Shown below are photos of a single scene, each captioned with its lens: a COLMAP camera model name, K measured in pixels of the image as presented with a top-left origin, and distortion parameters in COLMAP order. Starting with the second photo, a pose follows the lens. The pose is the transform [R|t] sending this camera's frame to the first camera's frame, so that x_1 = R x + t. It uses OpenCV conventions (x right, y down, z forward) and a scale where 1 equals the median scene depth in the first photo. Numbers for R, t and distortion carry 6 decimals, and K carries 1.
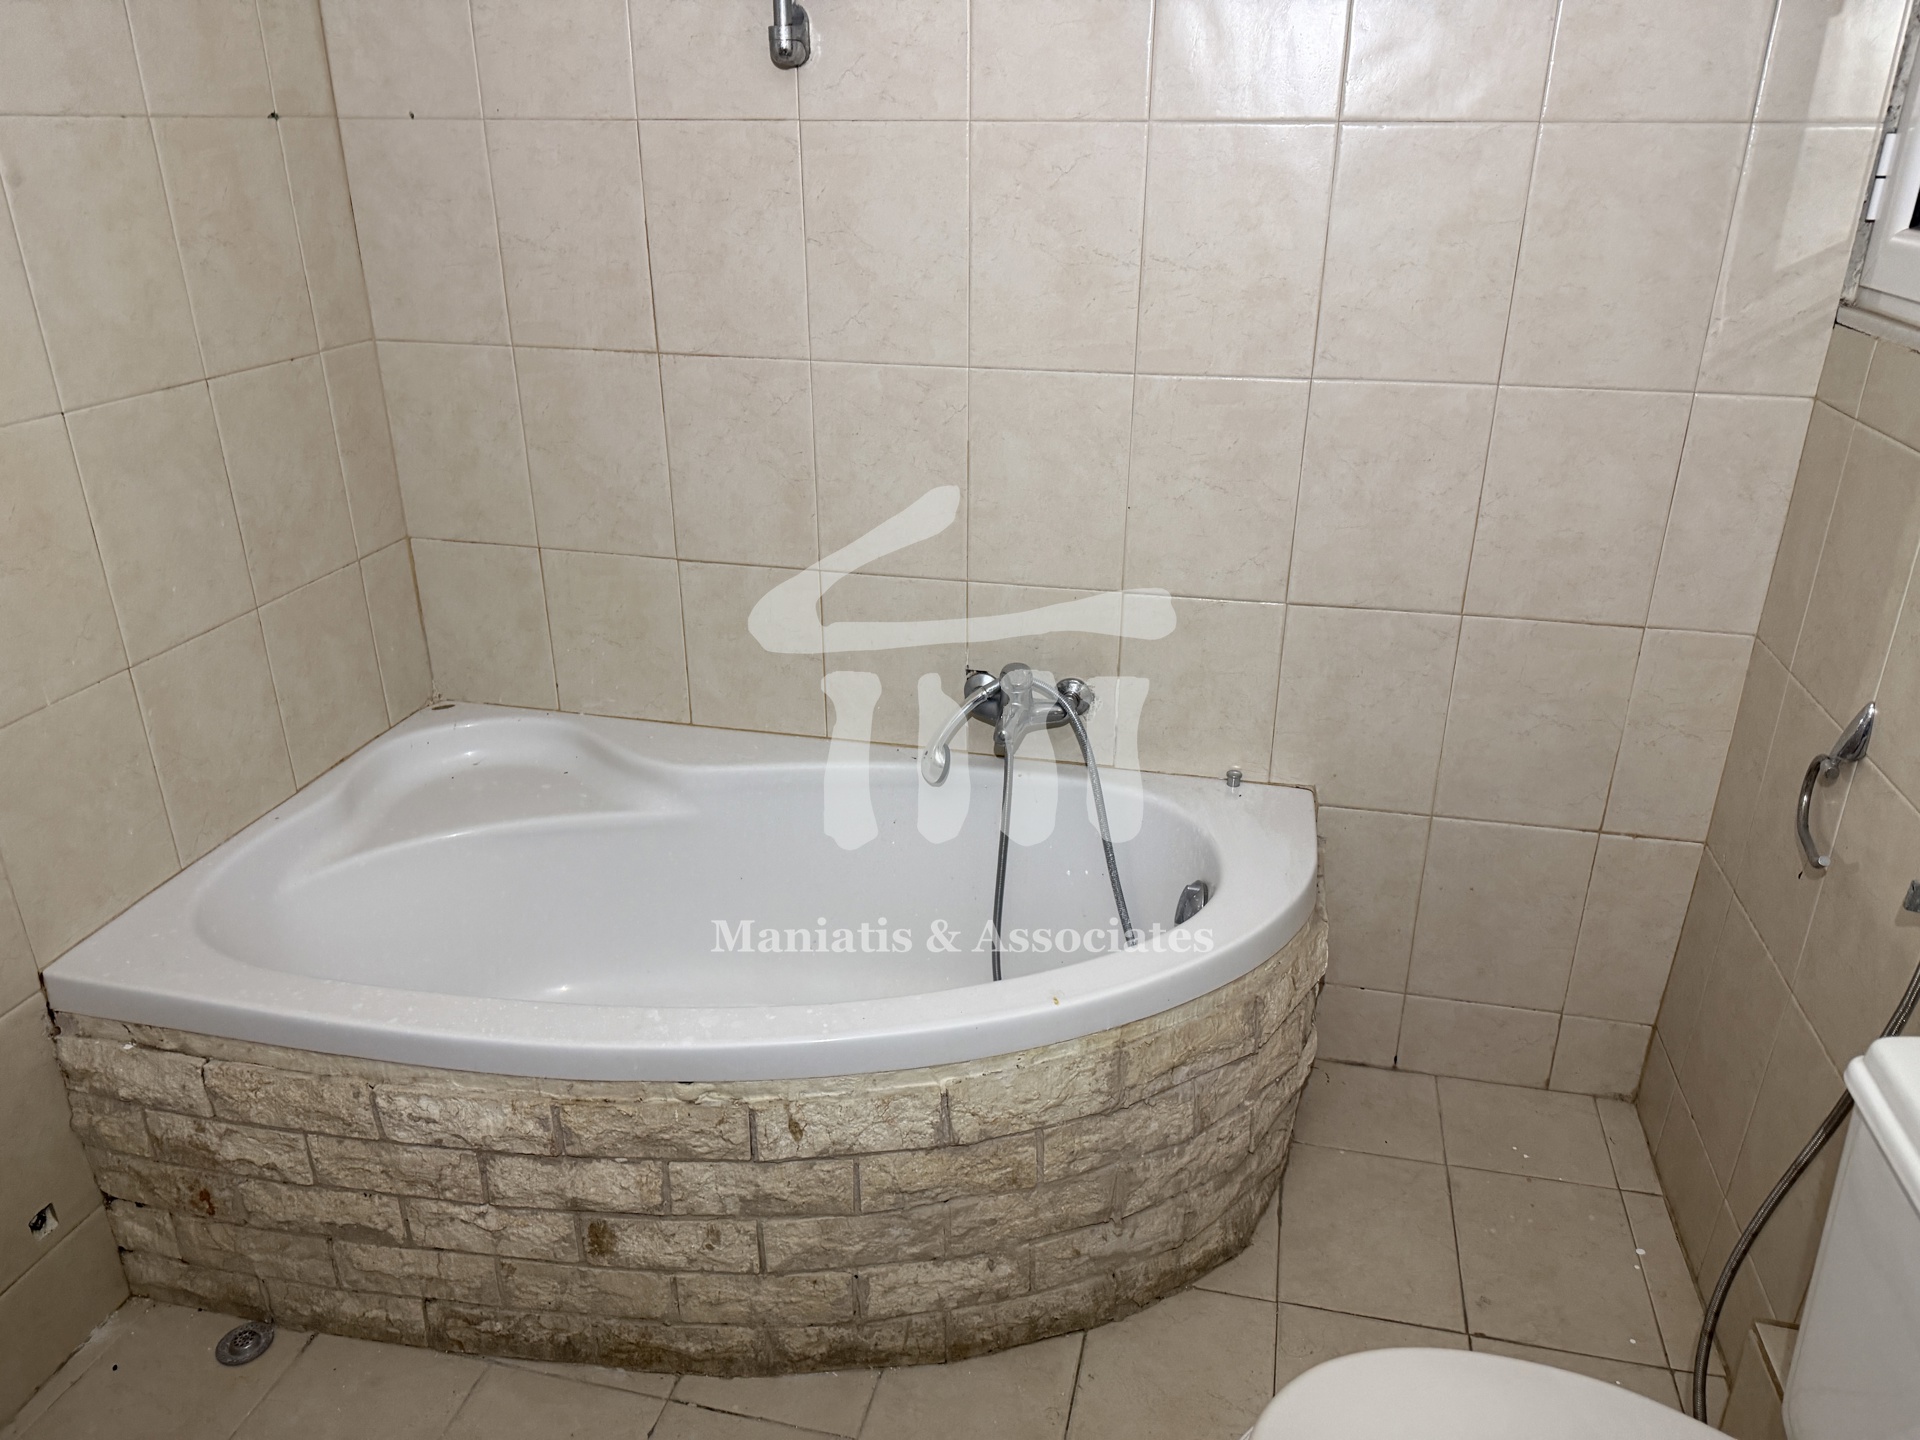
lens RADIAL K [[1351.4, 0, 966.2], [0, 1351.4, 720.1], [0, 0, 1]] dist [0.052053, -0.058734]
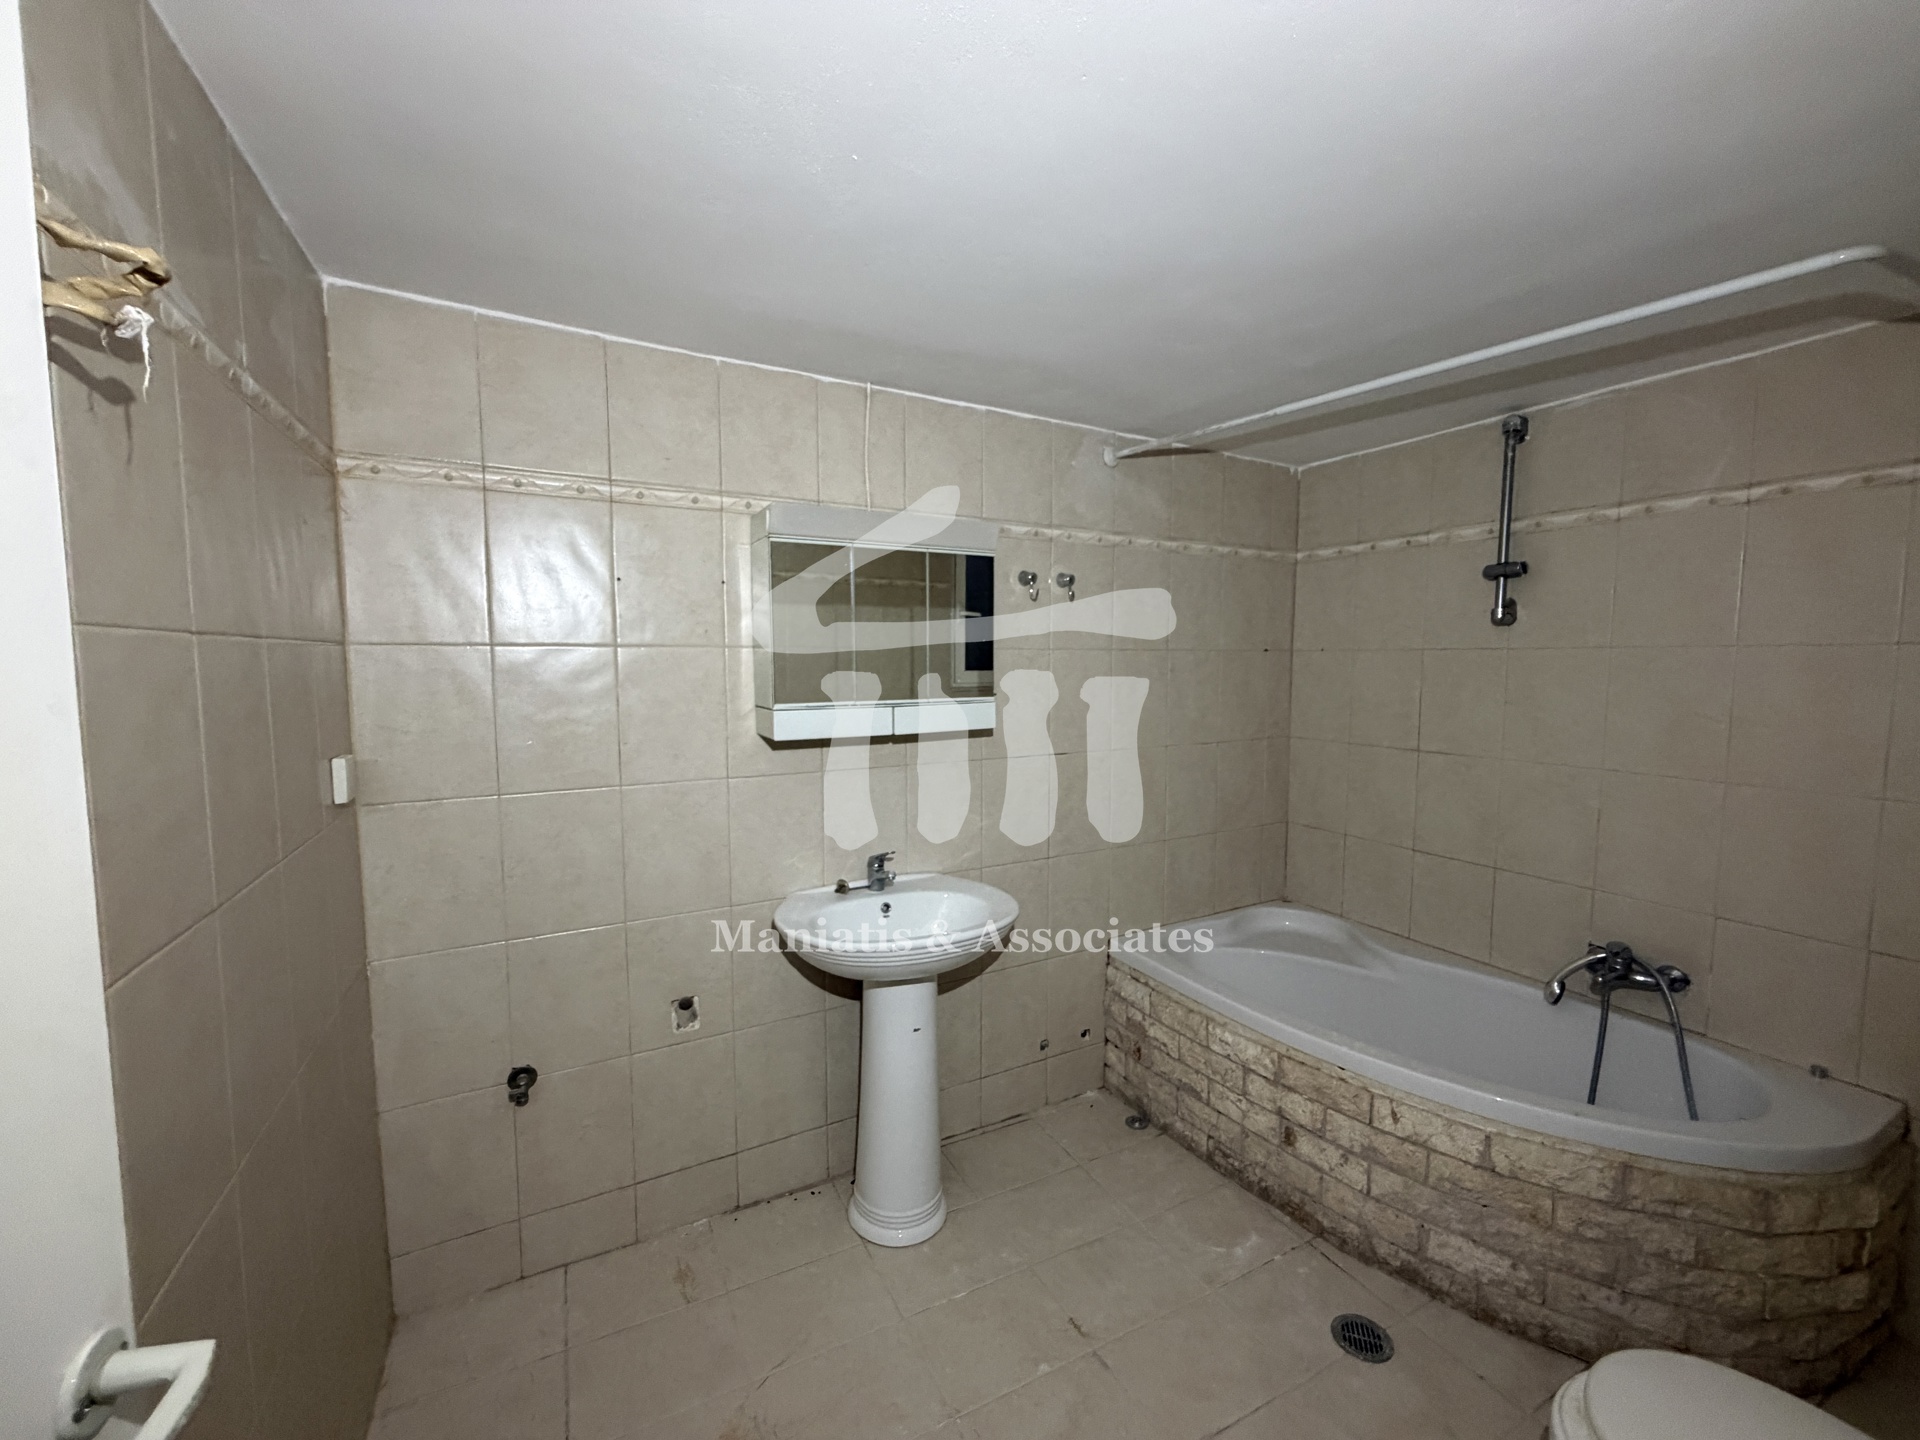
lens RADIAL K [[764.2, 0, 953.3], [0, 764.2, 719.4], [0, 0, 1]] dist [0.000990, -0.000346]
pose [[0.649697, 0.055728, -0.758148, 0.244612], [-0.299473, 0.935425, -0.187875, 0.148801], [0.698720, 0.349106, 0.624432, -0.313631]]
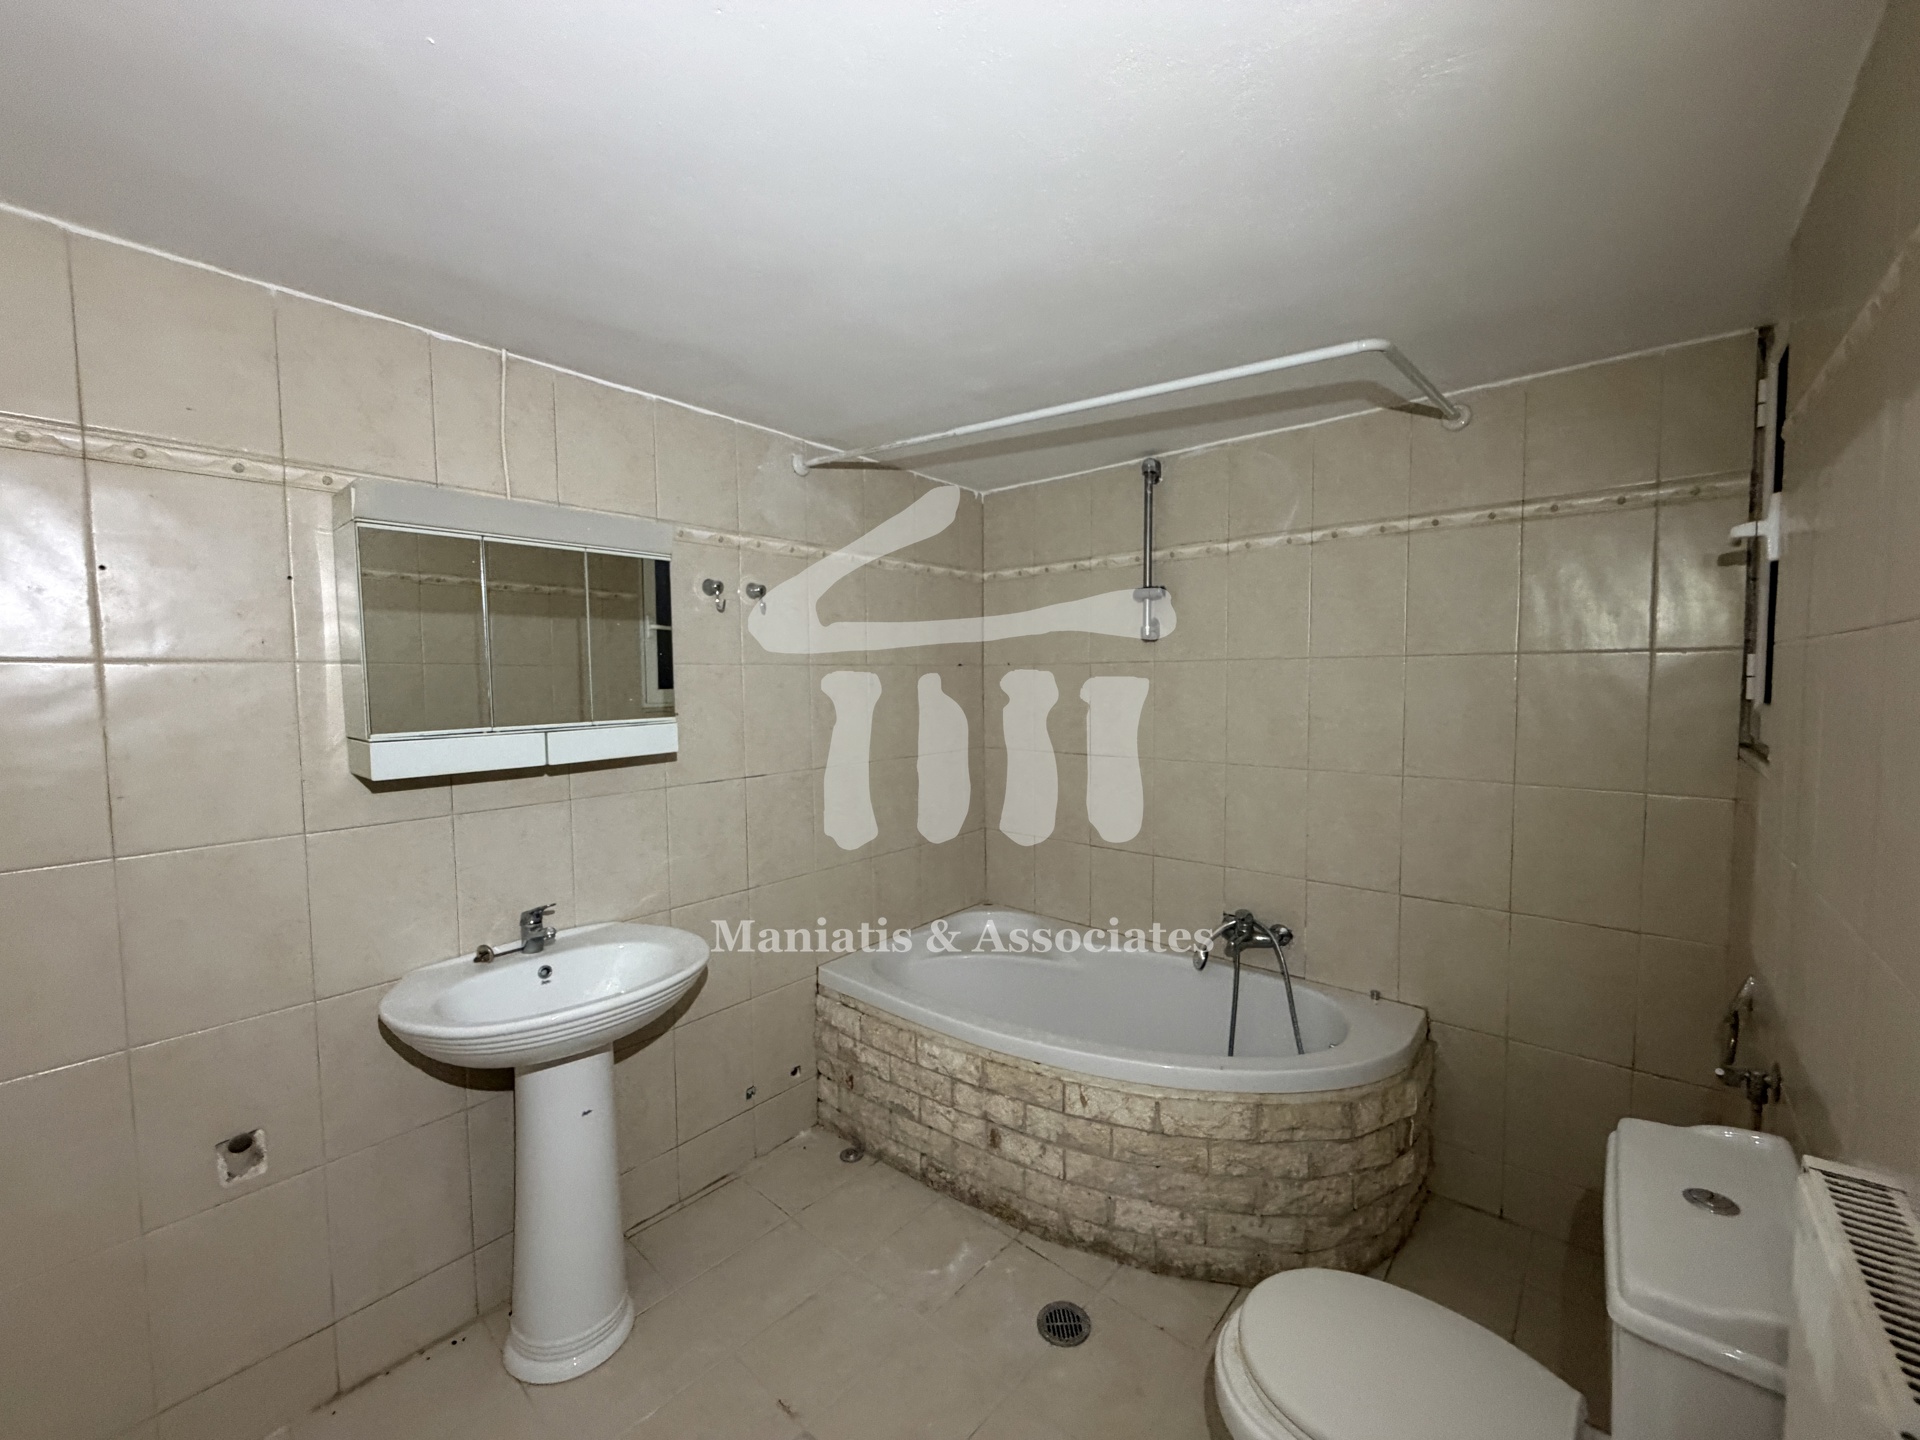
lens RADIAL K [[764.2, 0, 951.4], [0, 764.2, 718.9], [0, 0, 1]] dist [0.000990, -0.000346]
pose [[0.877237, 0.014157, -0.479849, 0.232133], [-0.177732, 0.938114, -0.297243, 0.124568], [0.445945, 0.346037, 0.825464, -0.246673]]
